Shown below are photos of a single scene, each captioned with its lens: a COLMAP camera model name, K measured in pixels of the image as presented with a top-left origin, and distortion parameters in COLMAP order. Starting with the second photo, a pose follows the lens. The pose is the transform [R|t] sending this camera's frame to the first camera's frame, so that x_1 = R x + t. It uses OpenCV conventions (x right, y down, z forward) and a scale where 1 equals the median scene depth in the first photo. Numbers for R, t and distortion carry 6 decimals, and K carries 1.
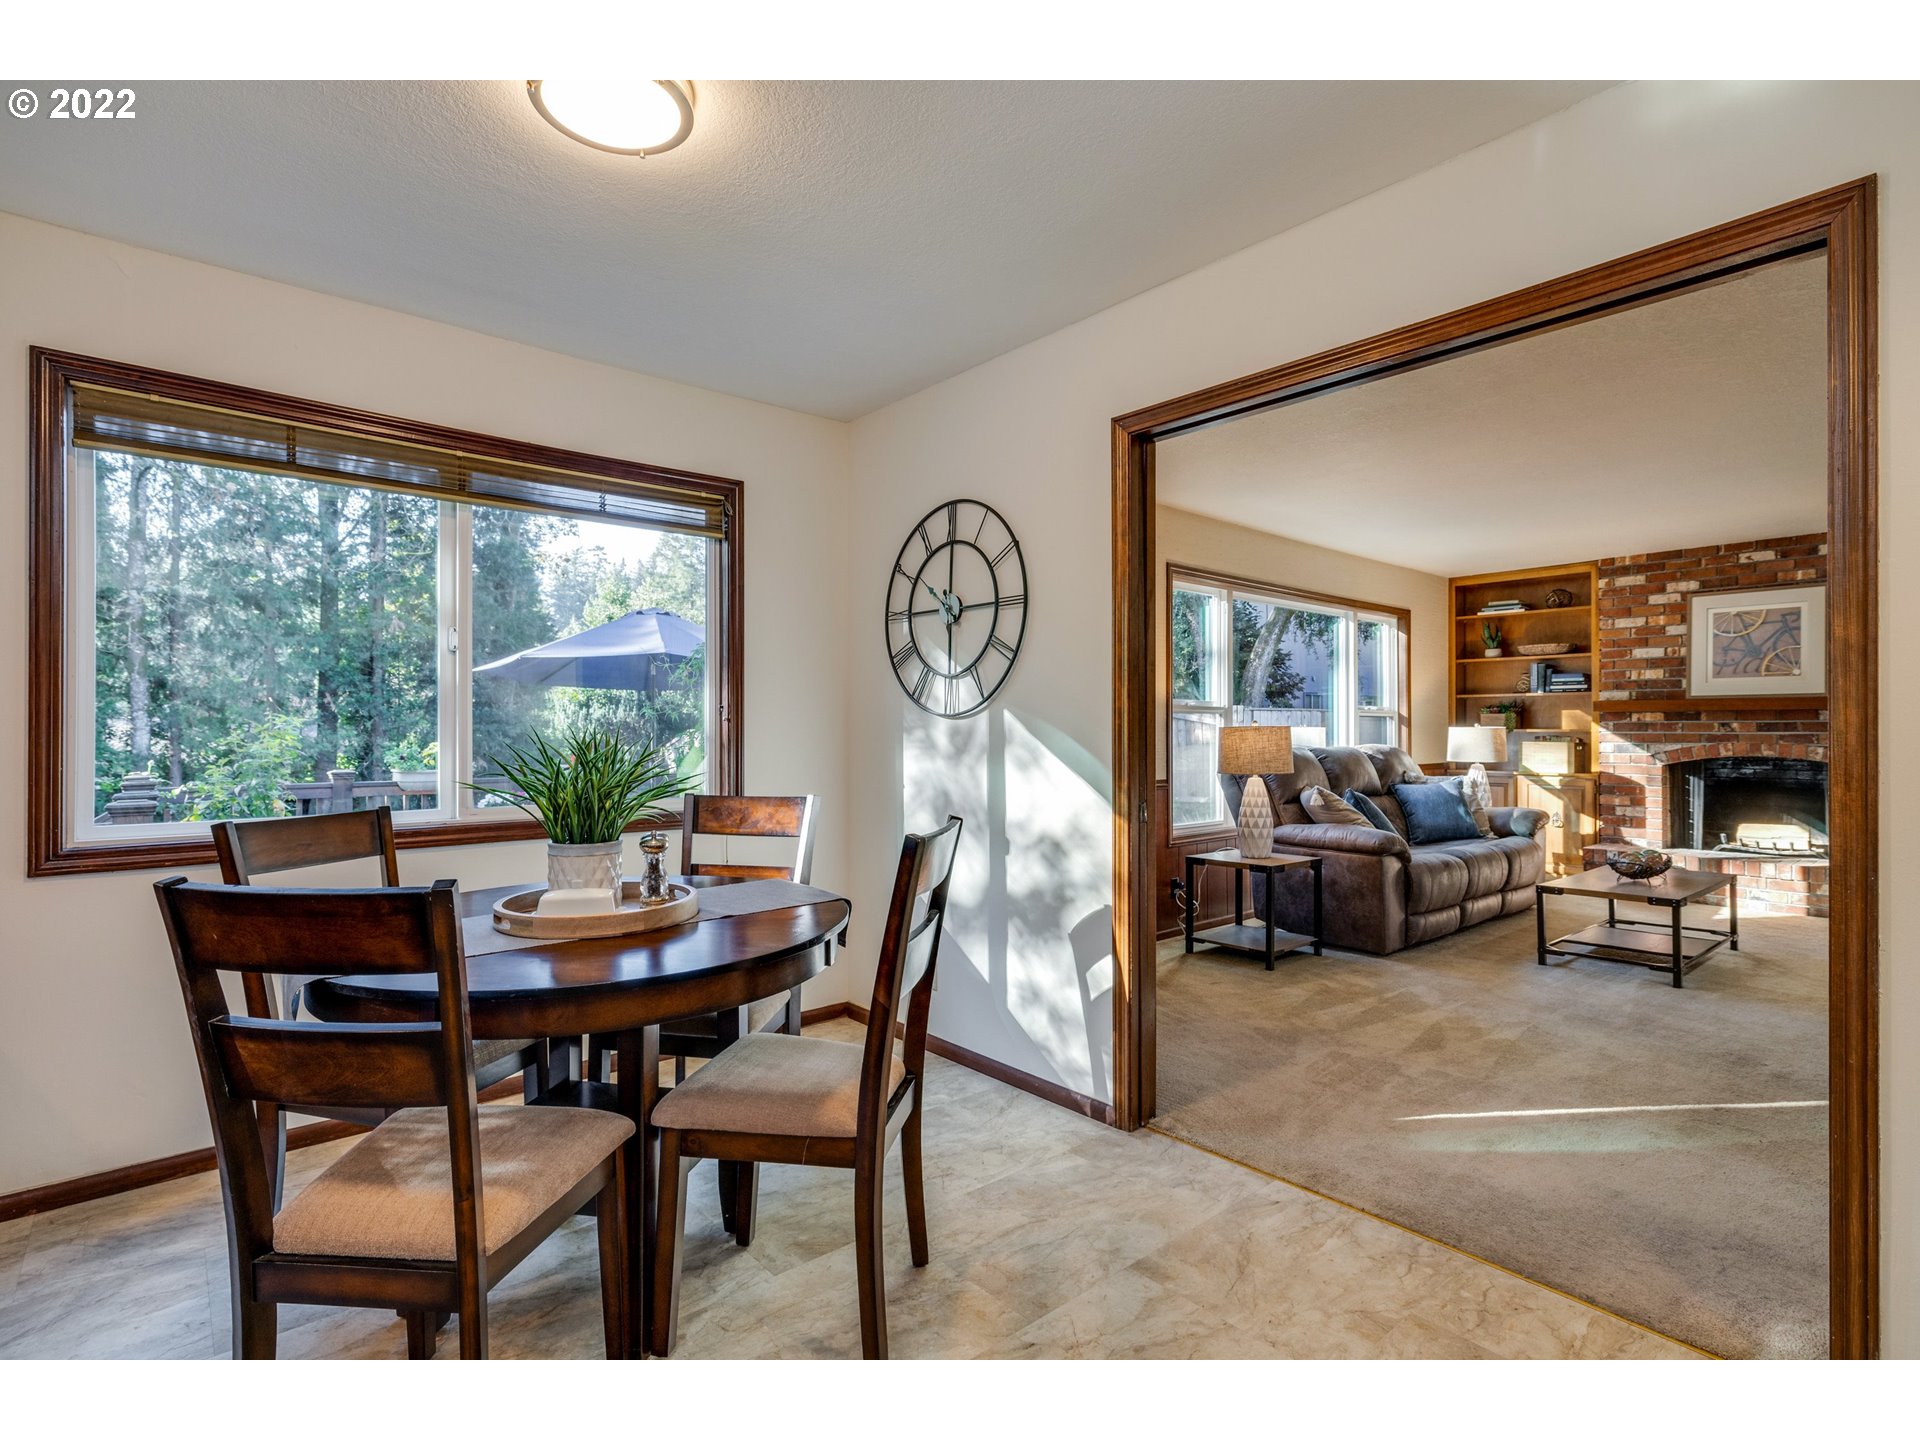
lens RADIAL K [[951.7, 0, 954.8], [0, 951.7, 727.6], [0, 0, 1]] dist [-0.000893, -0.000261]
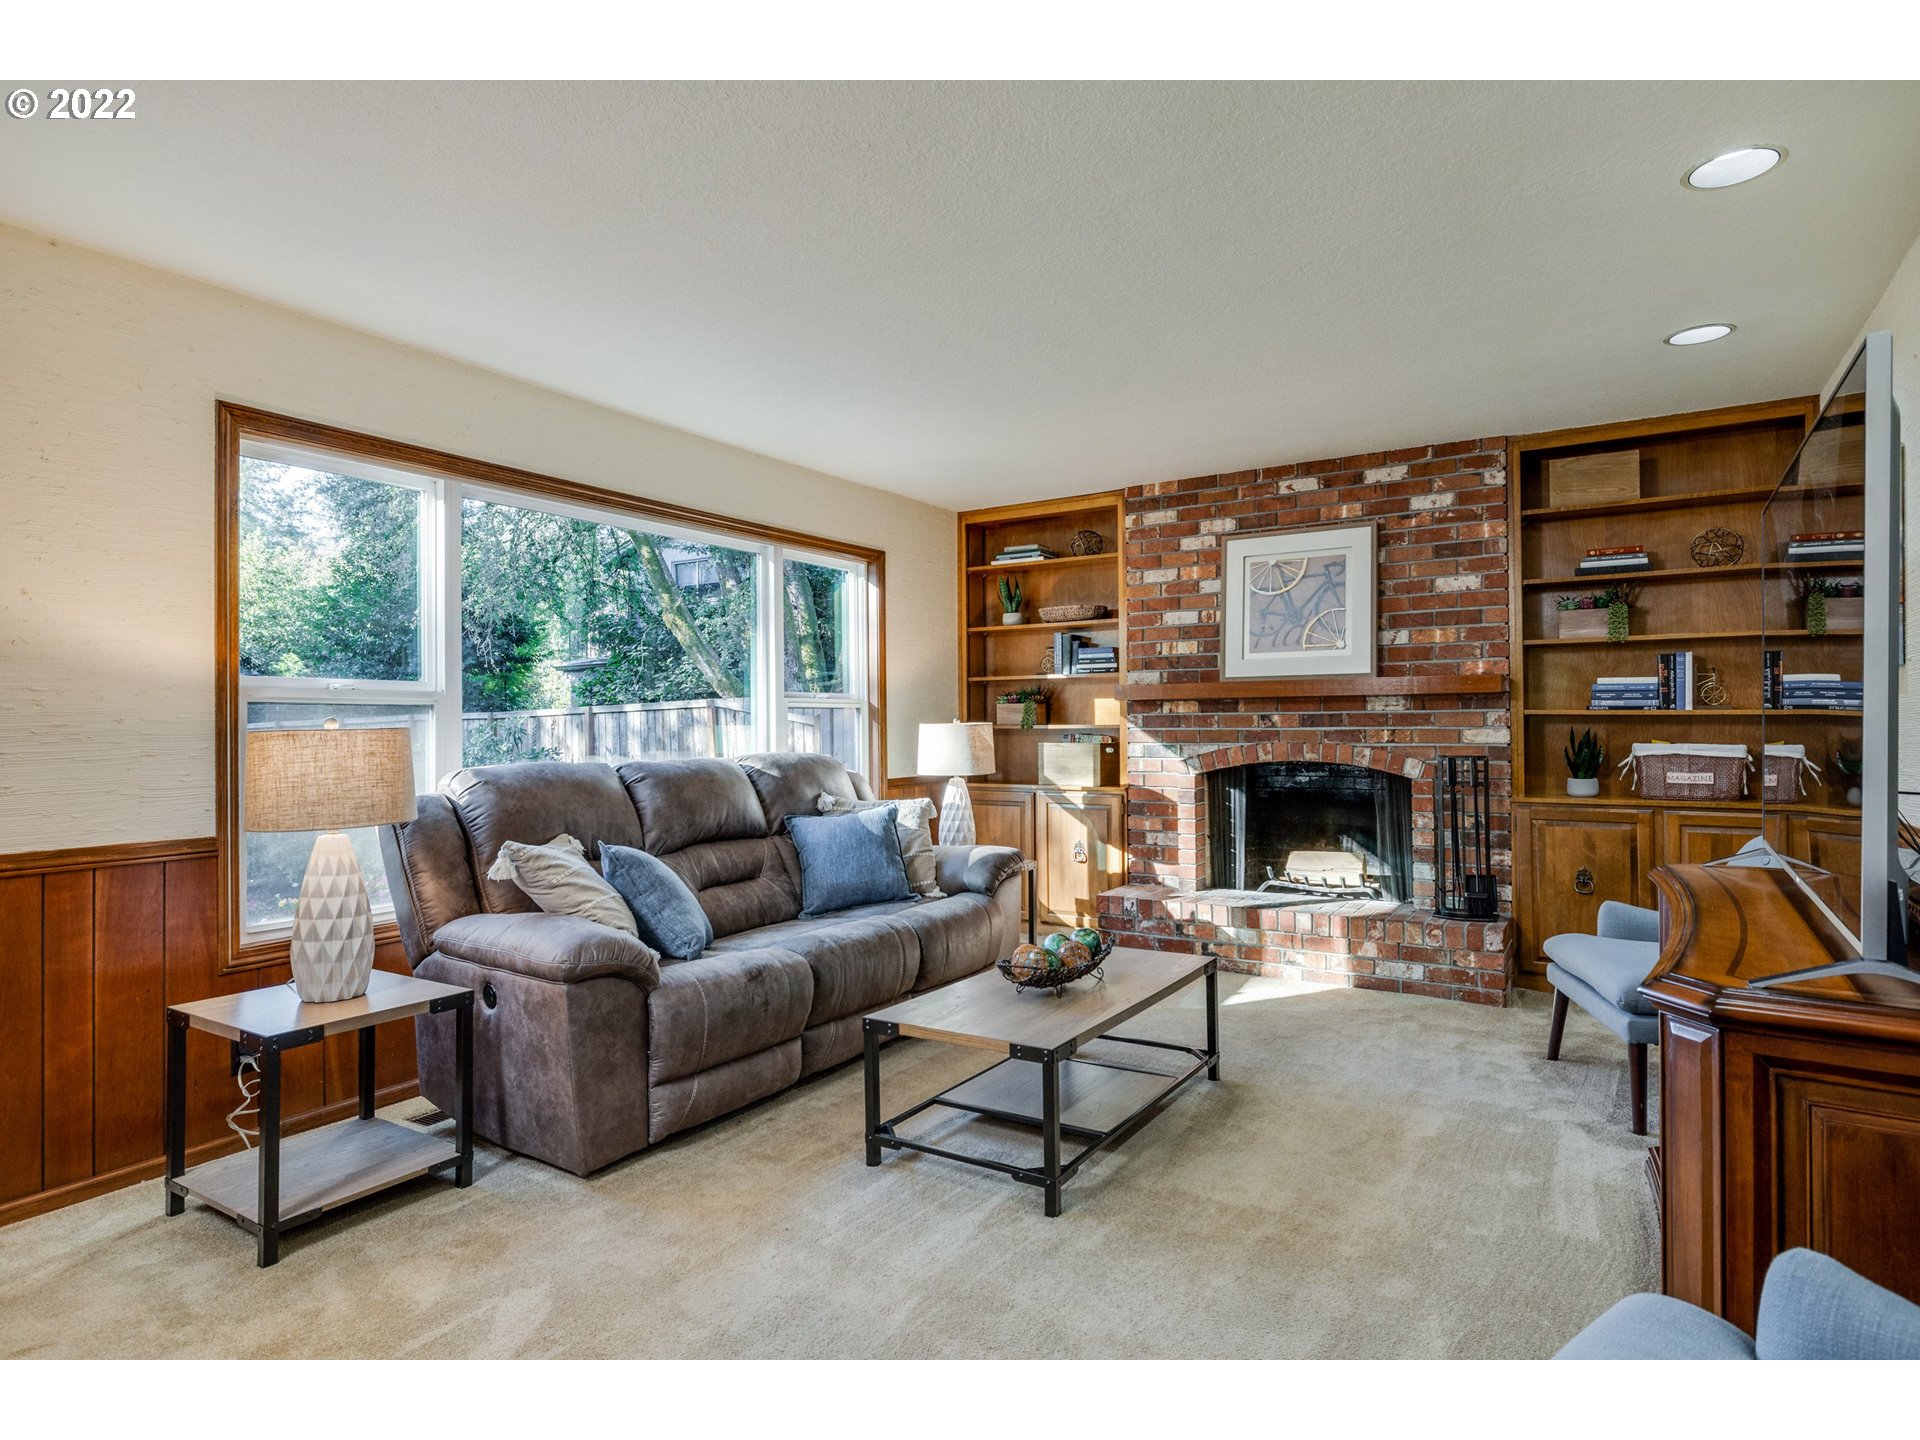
lens RADIAL K [[1082.3, 0, 962.6], [0, 1082.3, 715.9], [0, 0, 1]] dist [-0.000804, -0.000100]
pose [[0.955853, -0.006238, 0.293779, 0.336018], [0.008063, 0.999955, -0.005001, -0.001904], [-0.293735, 0.007149, 0.955860, 0.271781]]
